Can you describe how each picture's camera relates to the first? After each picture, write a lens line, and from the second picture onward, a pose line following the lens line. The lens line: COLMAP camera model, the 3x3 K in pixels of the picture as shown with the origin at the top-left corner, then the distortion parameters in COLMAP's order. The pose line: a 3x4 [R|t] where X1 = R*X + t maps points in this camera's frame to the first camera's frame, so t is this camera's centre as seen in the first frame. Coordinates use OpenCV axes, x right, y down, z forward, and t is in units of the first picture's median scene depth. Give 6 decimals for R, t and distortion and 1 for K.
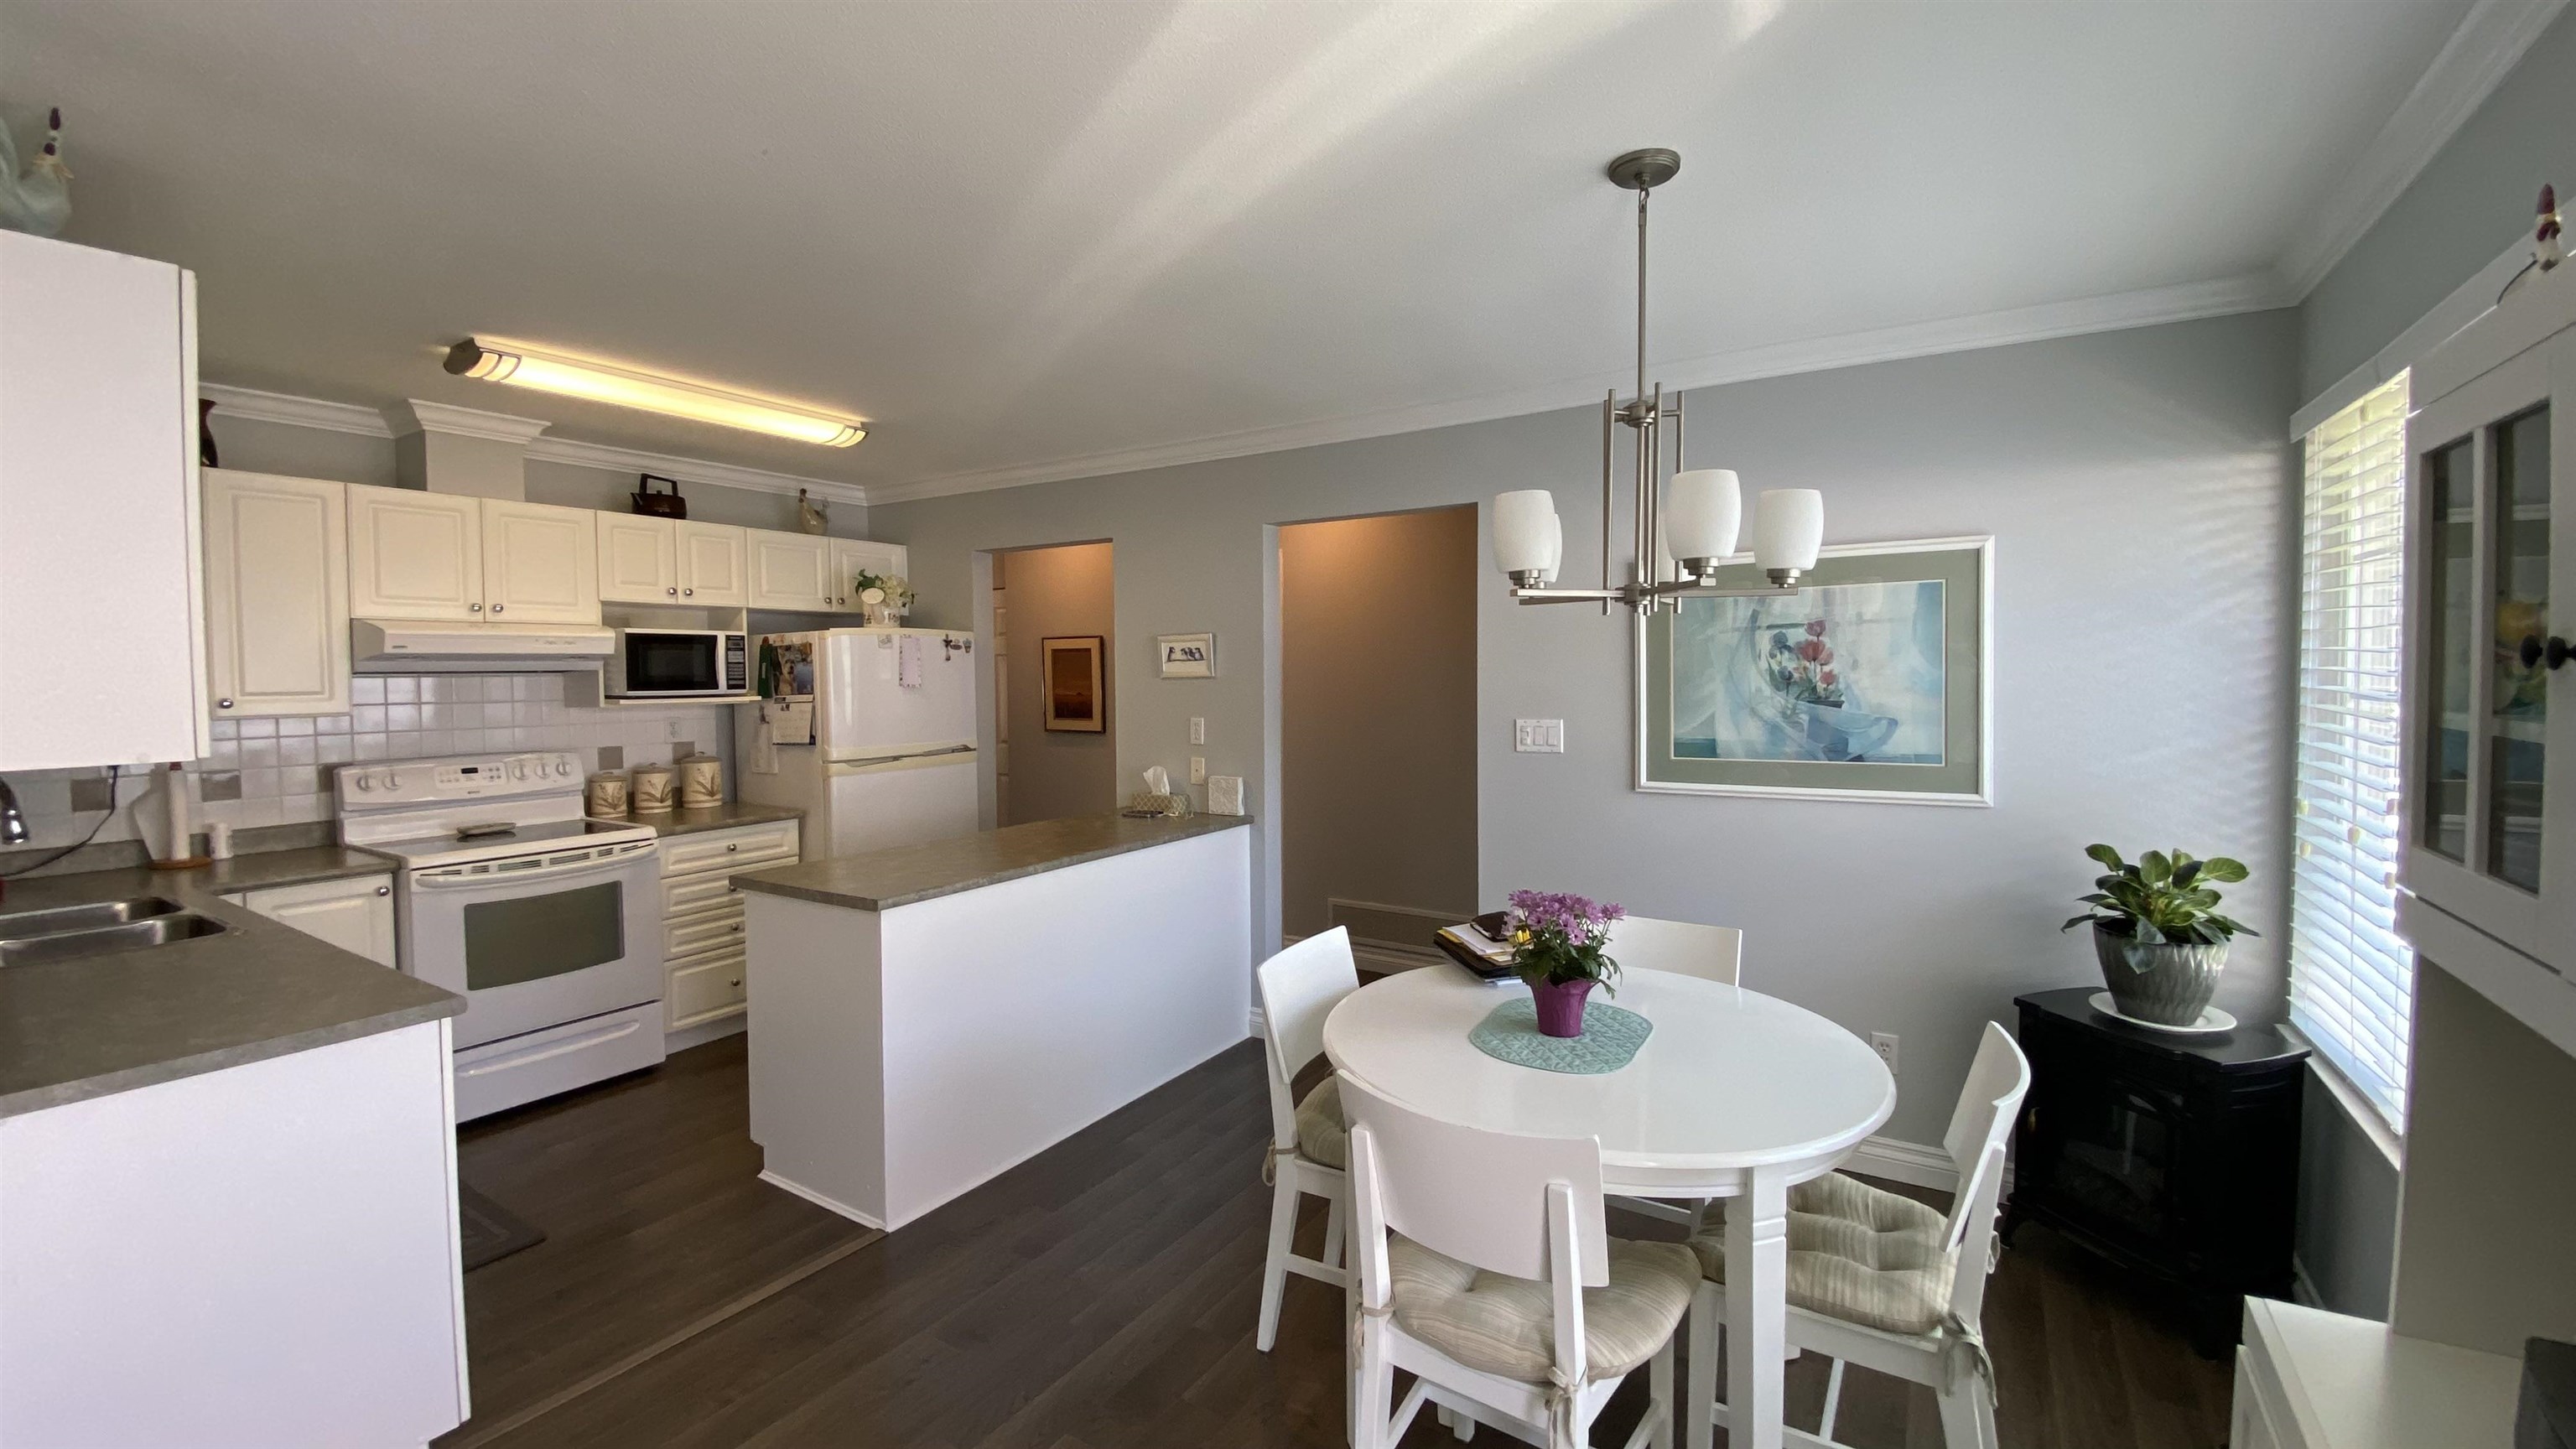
lens RADIAL K [[1038.3, 0, 1291.7], [0, 1038.3, 716.2], [0, 0, 1]] dist [0.005371, -0.009133]
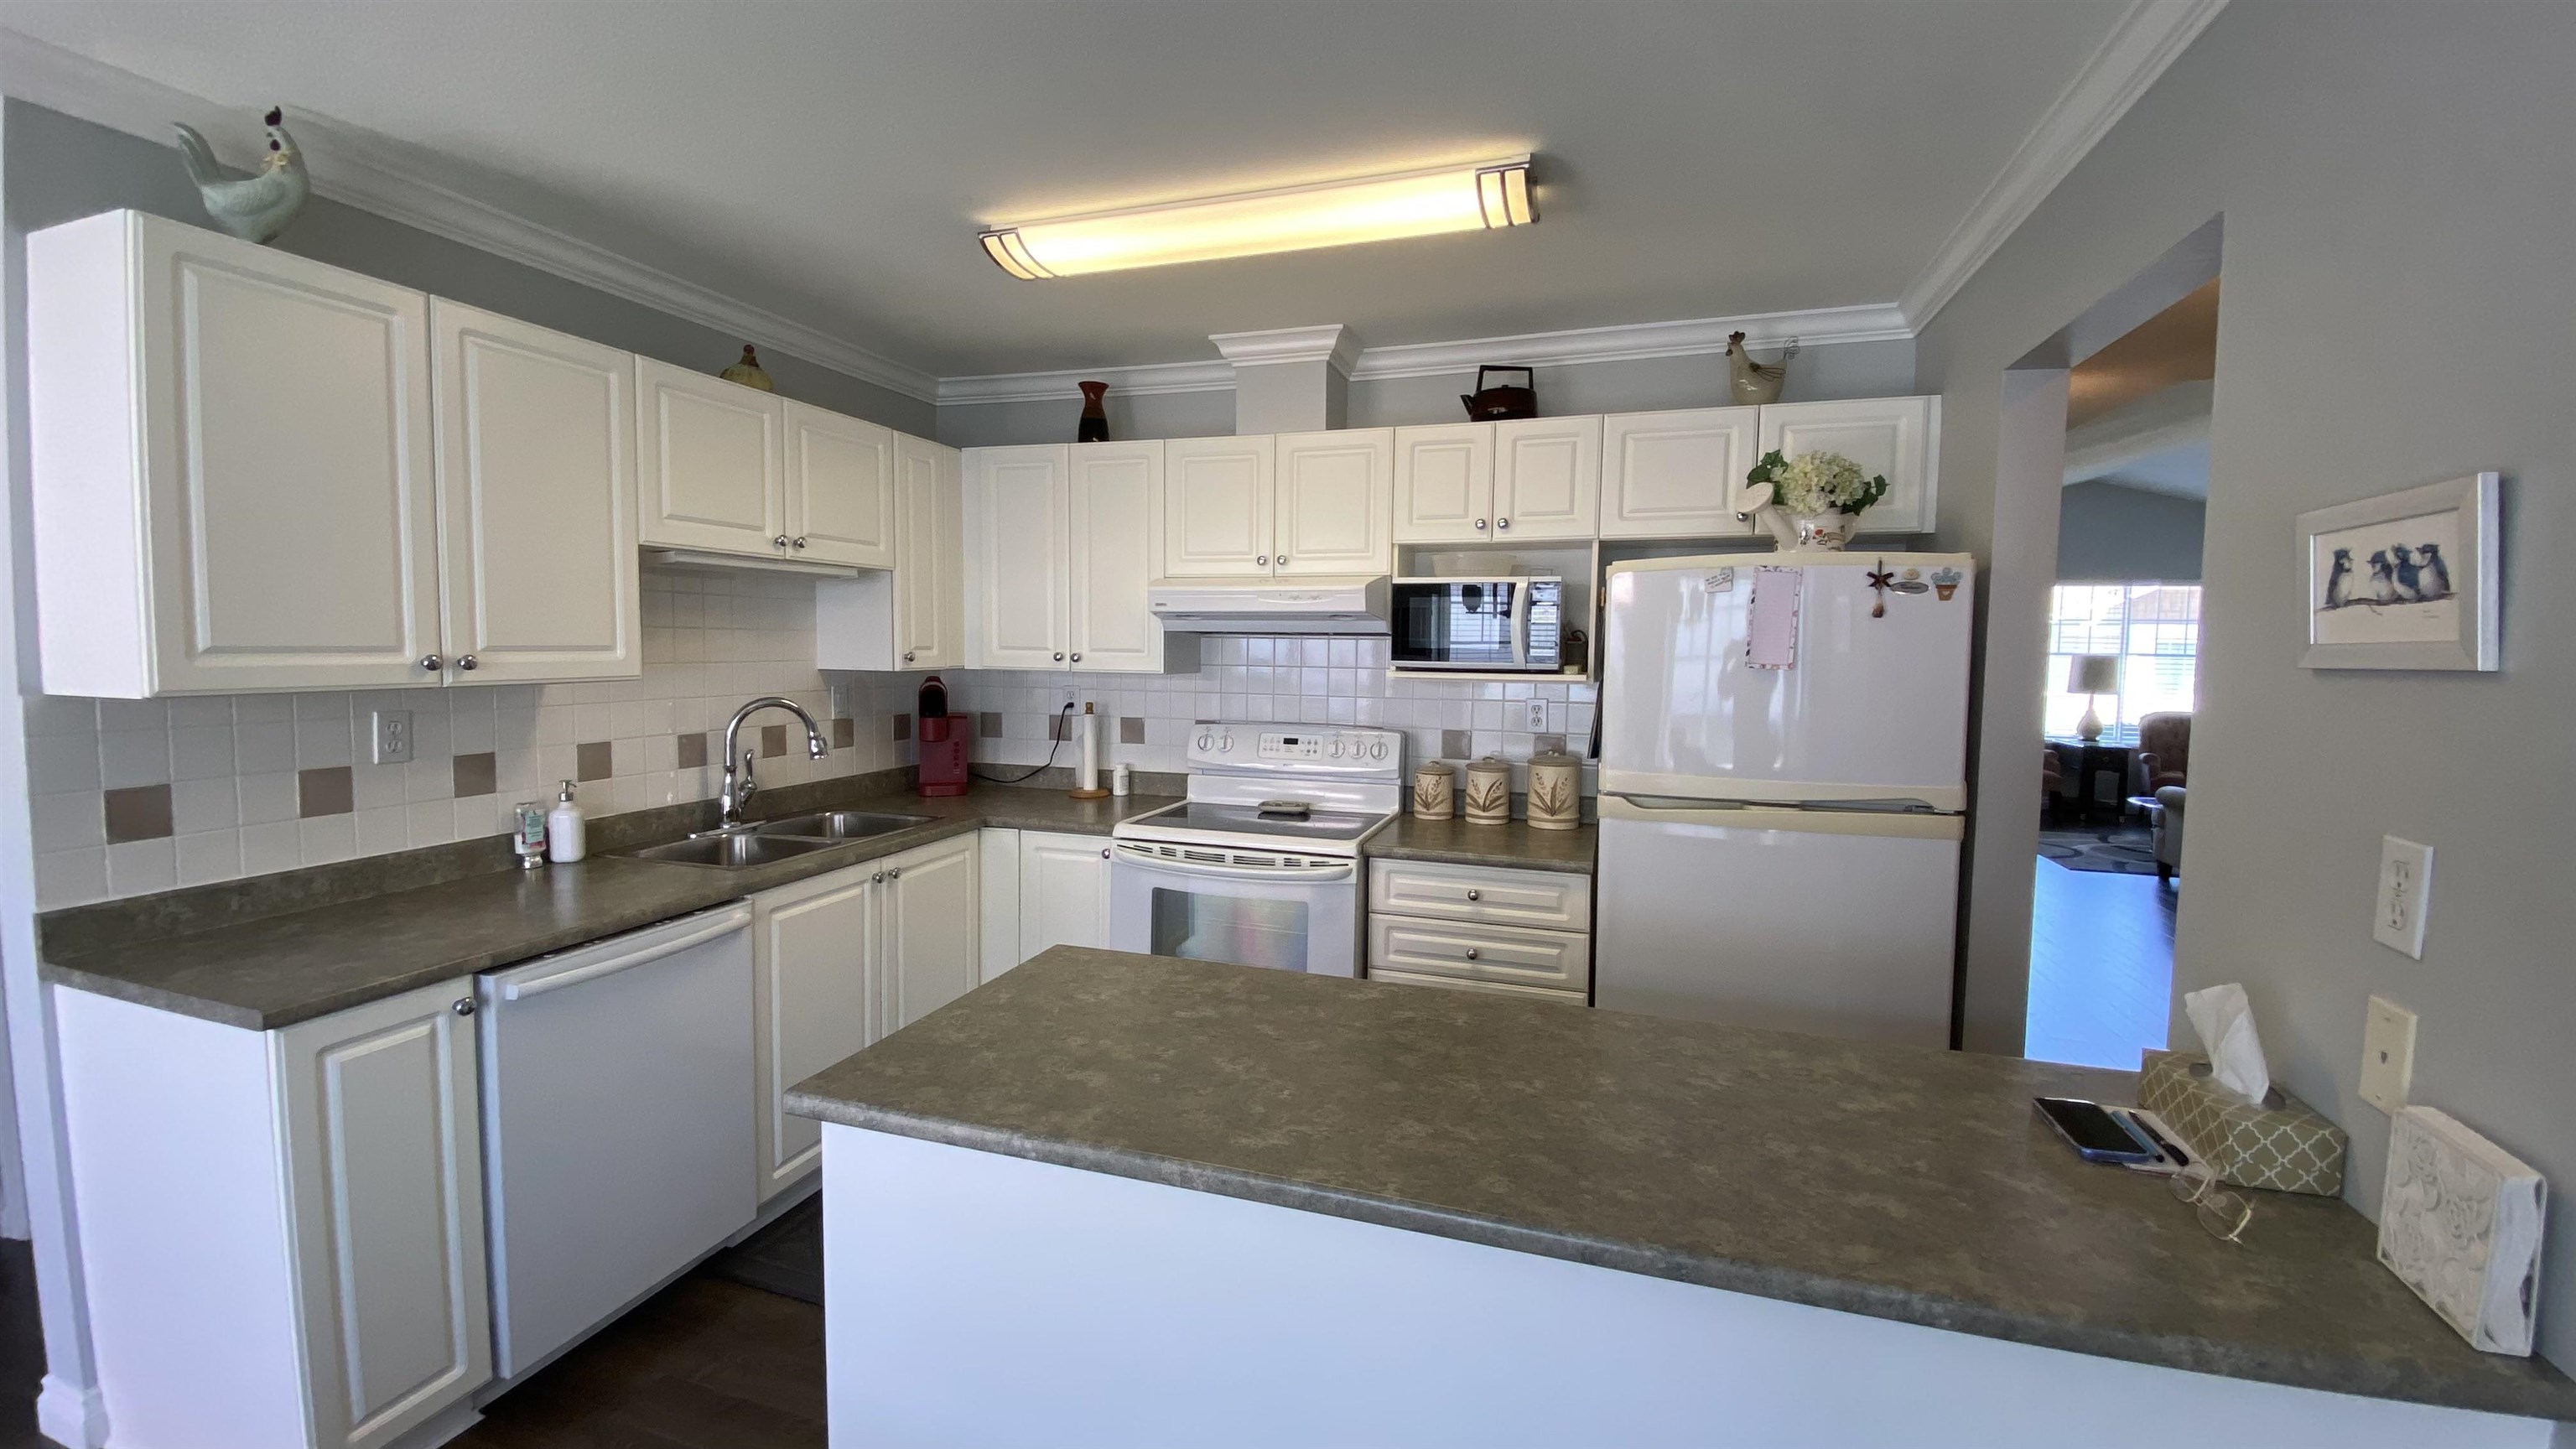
lens RADIAL K [[1038.3, 0, 1310.3], [0, 1038.3, 713.5], [0, 0, 1]] dist [0.005371, -0.009133]
pose [[0.227112, 0.077974, -0.970742, 0.085703], [-0.055515, 0.996205, 0.067032, -0.031093], [0.972285, 0.038667, 0.230579, 0.738715]]
